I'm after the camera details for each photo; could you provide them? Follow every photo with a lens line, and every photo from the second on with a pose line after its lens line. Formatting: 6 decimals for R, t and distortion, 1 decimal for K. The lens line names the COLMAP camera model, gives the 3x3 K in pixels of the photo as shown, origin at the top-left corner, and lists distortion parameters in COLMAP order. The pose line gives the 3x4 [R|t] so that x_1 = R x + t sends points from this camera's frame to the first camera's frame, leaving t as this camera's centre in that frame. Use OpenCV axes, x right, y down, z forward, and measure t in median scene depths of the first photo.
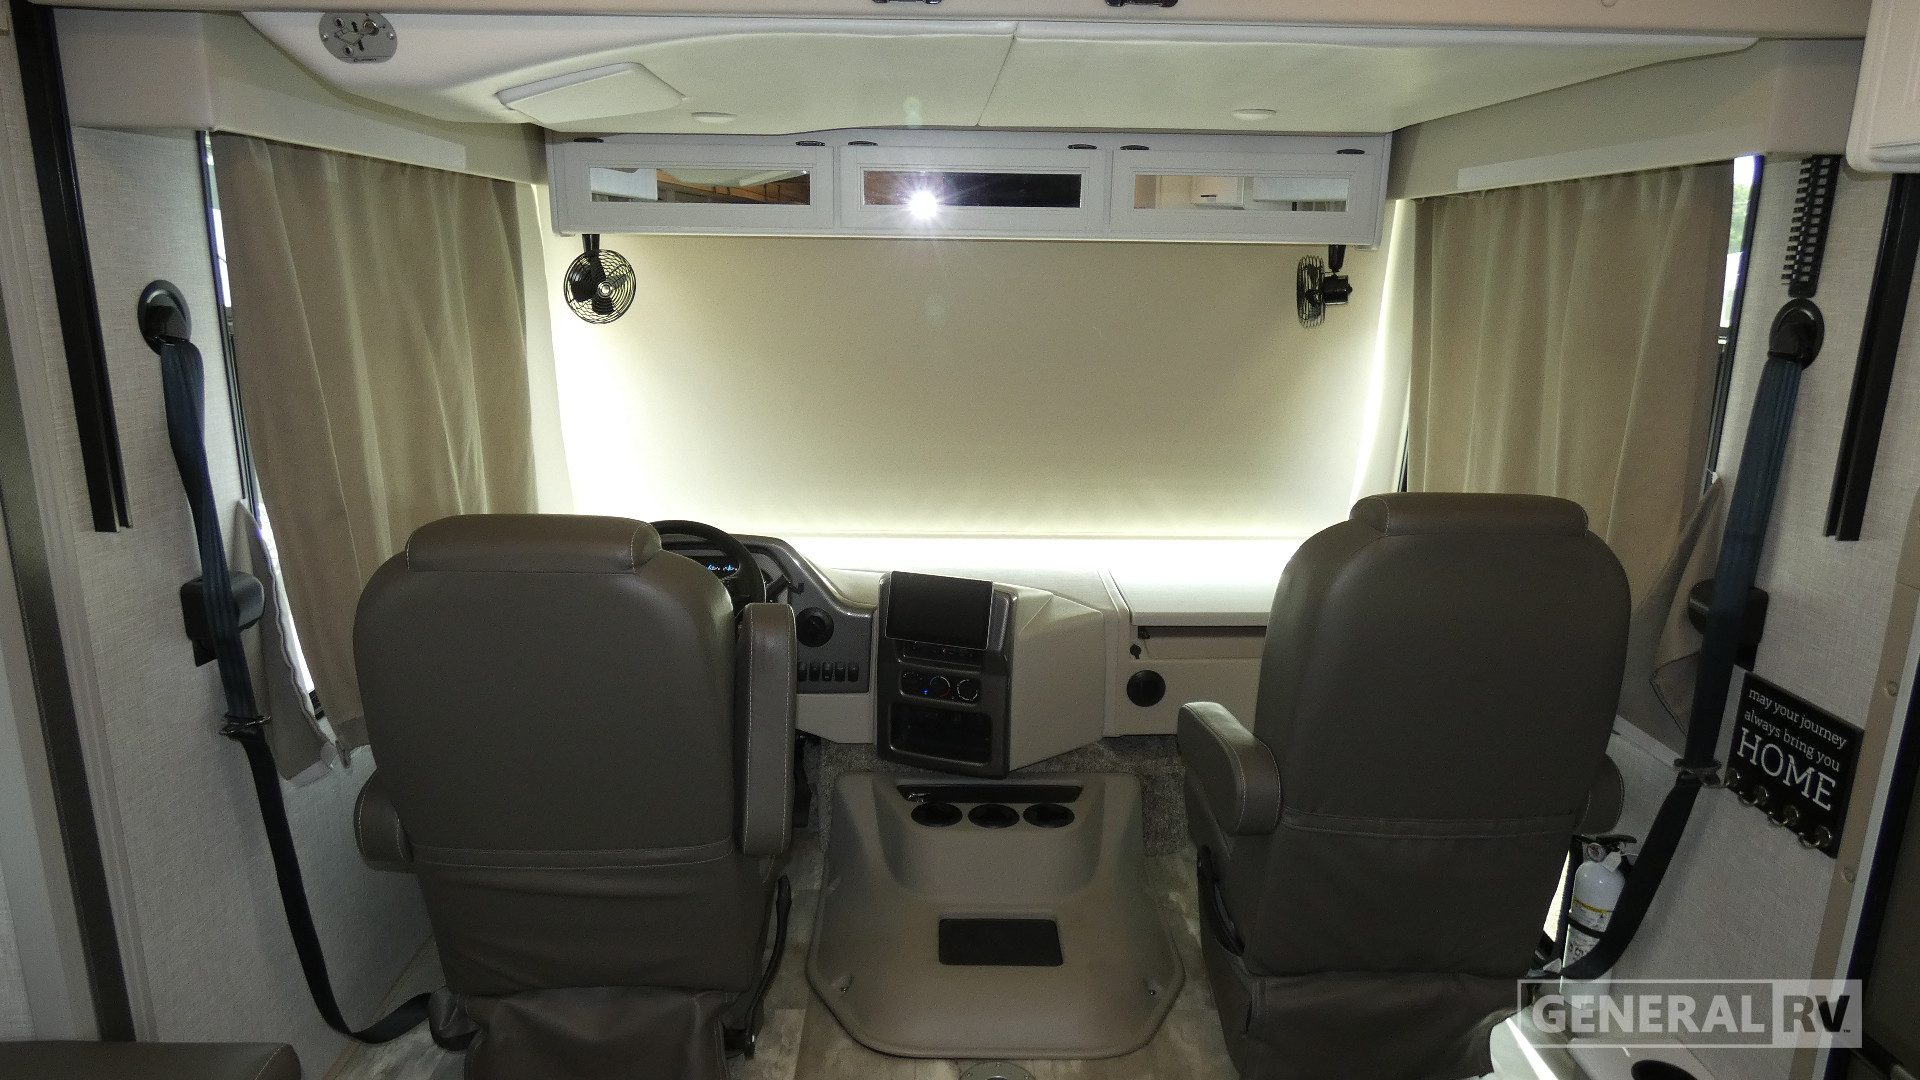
lens RADIAL K [[1143.0, 0, 961.7], [0, 1143.0, 551.2], [0, 0, 1]] dist [-0.005399, 0.000887]
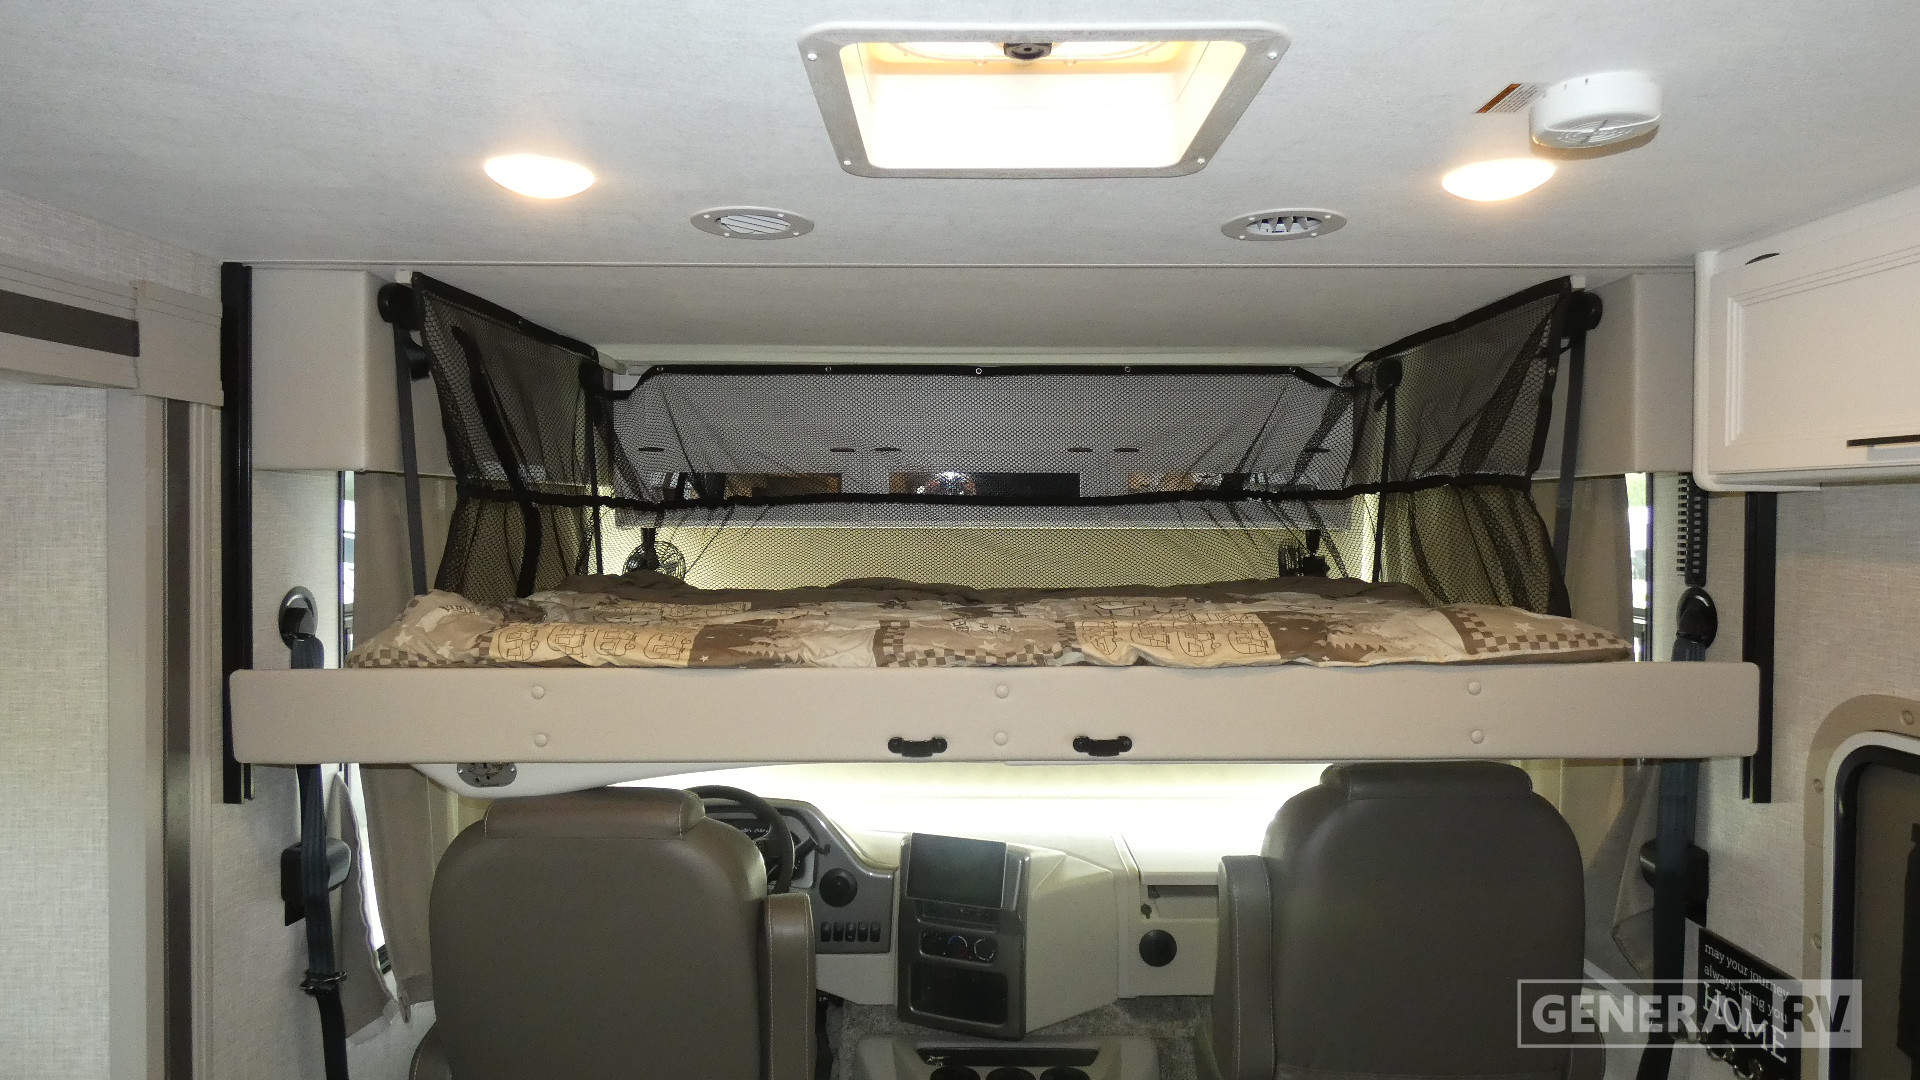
lens RADIAL K [[1143.0, 0, 962.6], [0, 1143.0, 544.8], [0, 0, 1]] dist [-0.005399, 0.000887]
pose [[0.999671, -0.010245, -0.023507, 0.016974], [0.004736, 0.974717, -0.223393, -0.007497], [0.025202, 0.223209, 0.974445, -0.121050]]
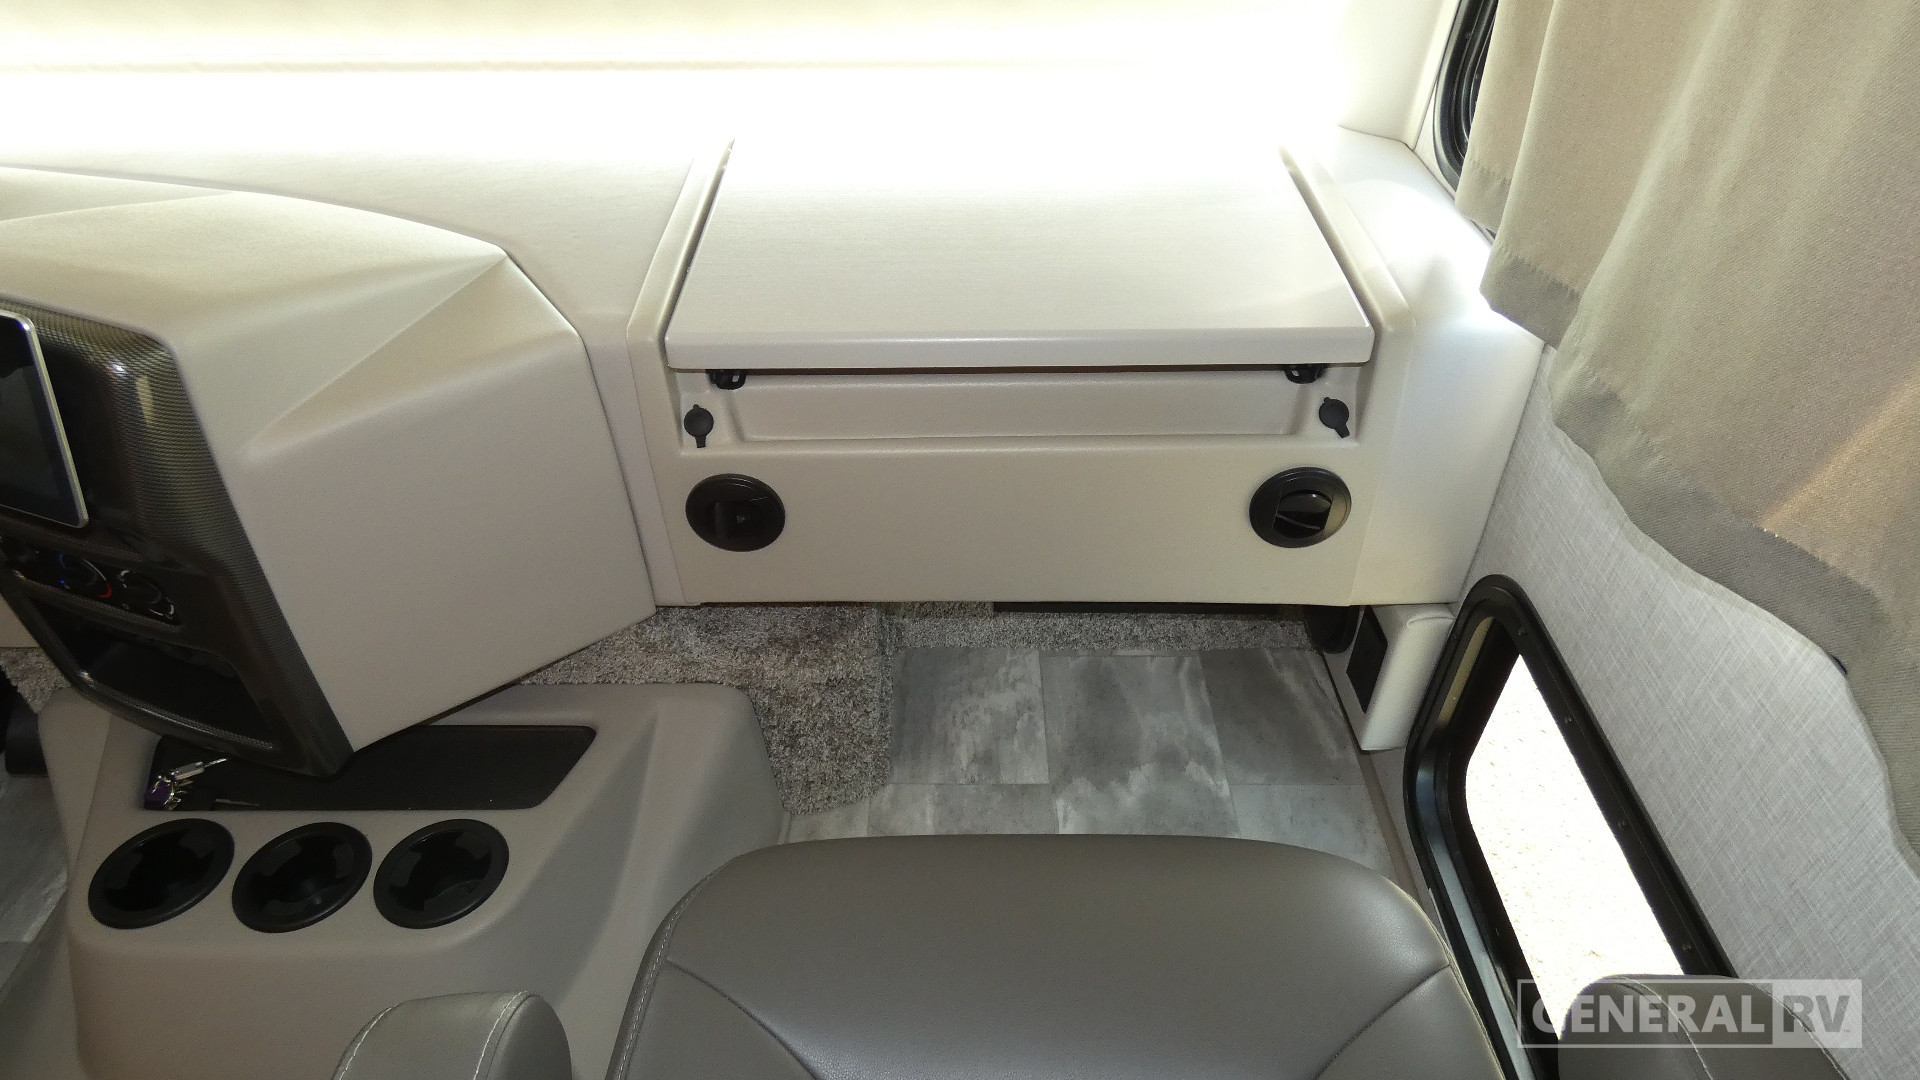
lens RADIAL K [[1143.0, 0, 953.9], [0, 1143.0, 542.8], [0, 0, 1]] dist [-0.005399, 0.000887]
pose [[0.999486, 0.000890, -0.032034, 0.327603], [0.013453, 0.895608, 0.444640, -0.058585], [0.029086, -0.444842, 0.895136, 0.850166]]
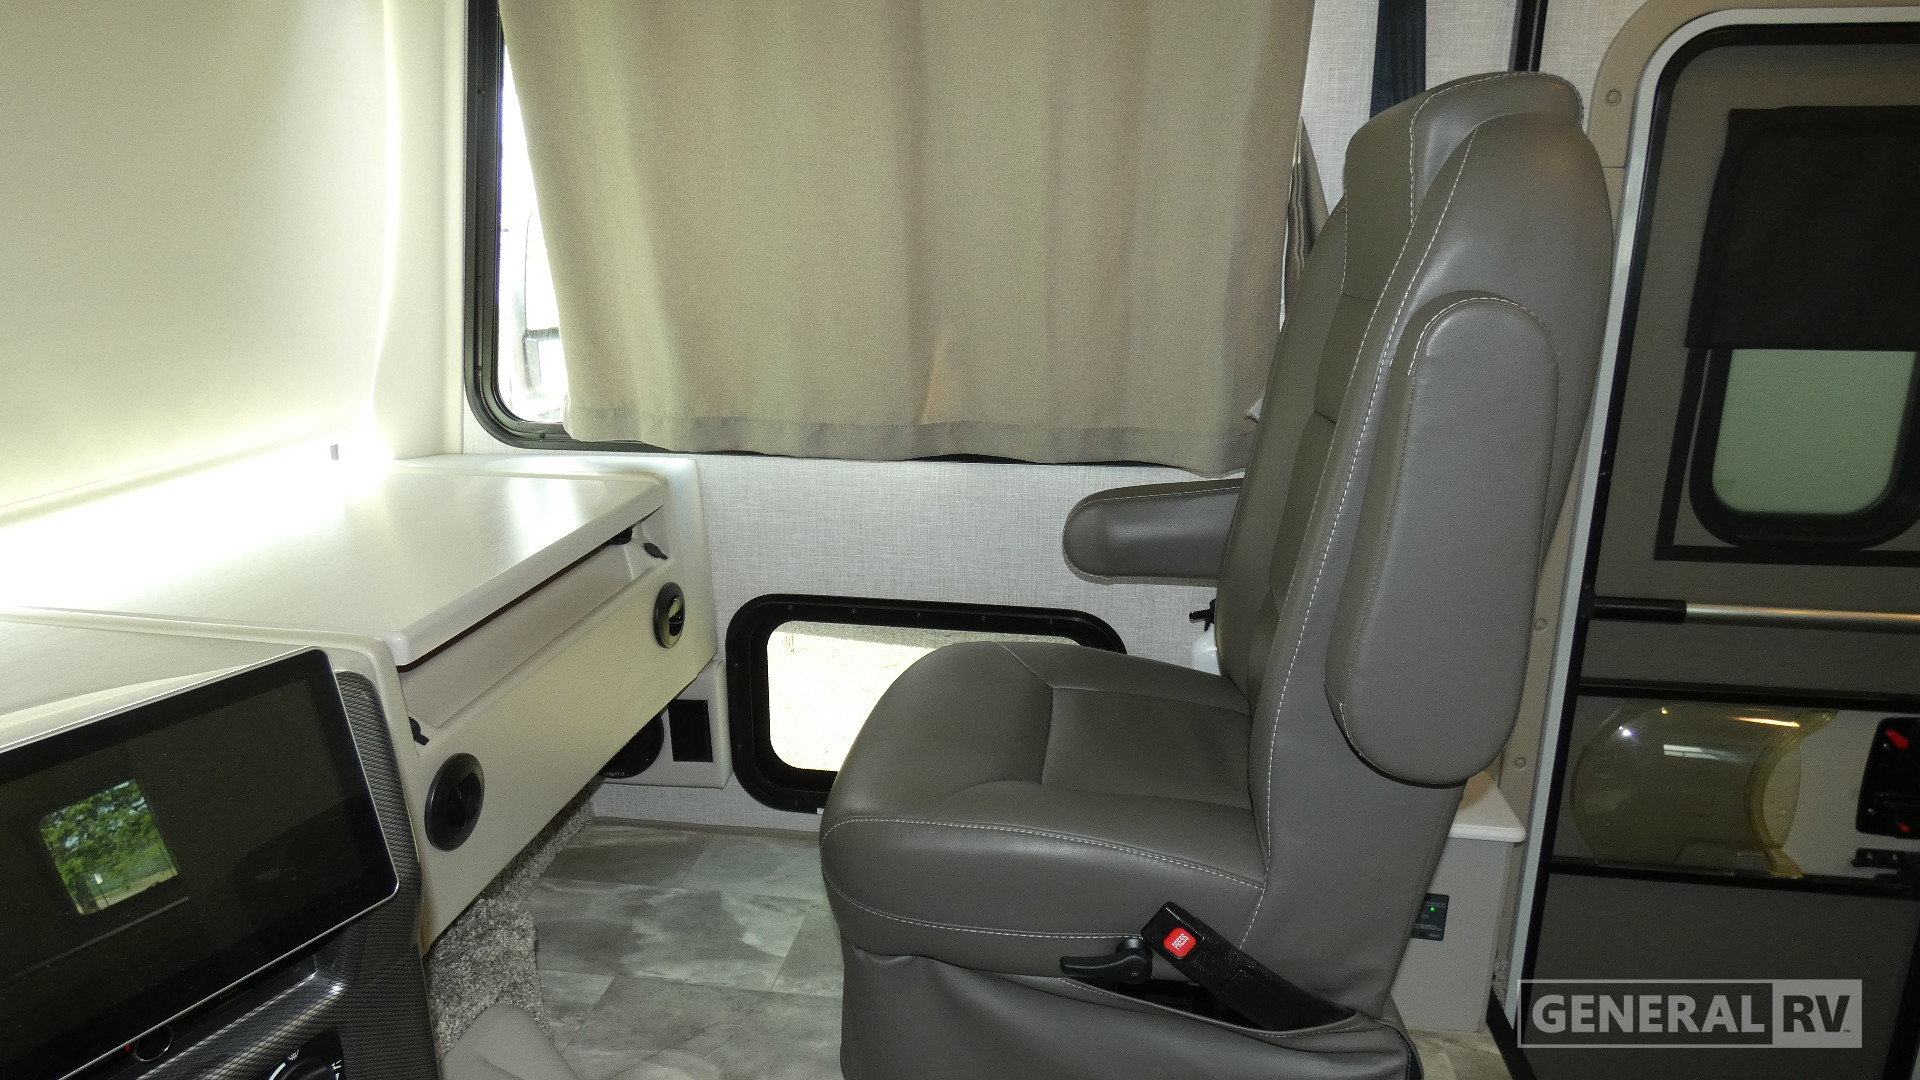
lens RADIAL K [[1143.0, 0, 961.7], [0, 1143.0, 539.5], [0, 0, 1]] dist [-0.005399, 0.000887]
pose [[0.172751, -0.281127, 0.943994, -0.215997], [0.241150, 0.941307, 0.236196, -0.024338], [-0.954989, 0.186841, 0.230406, 0.946117]]
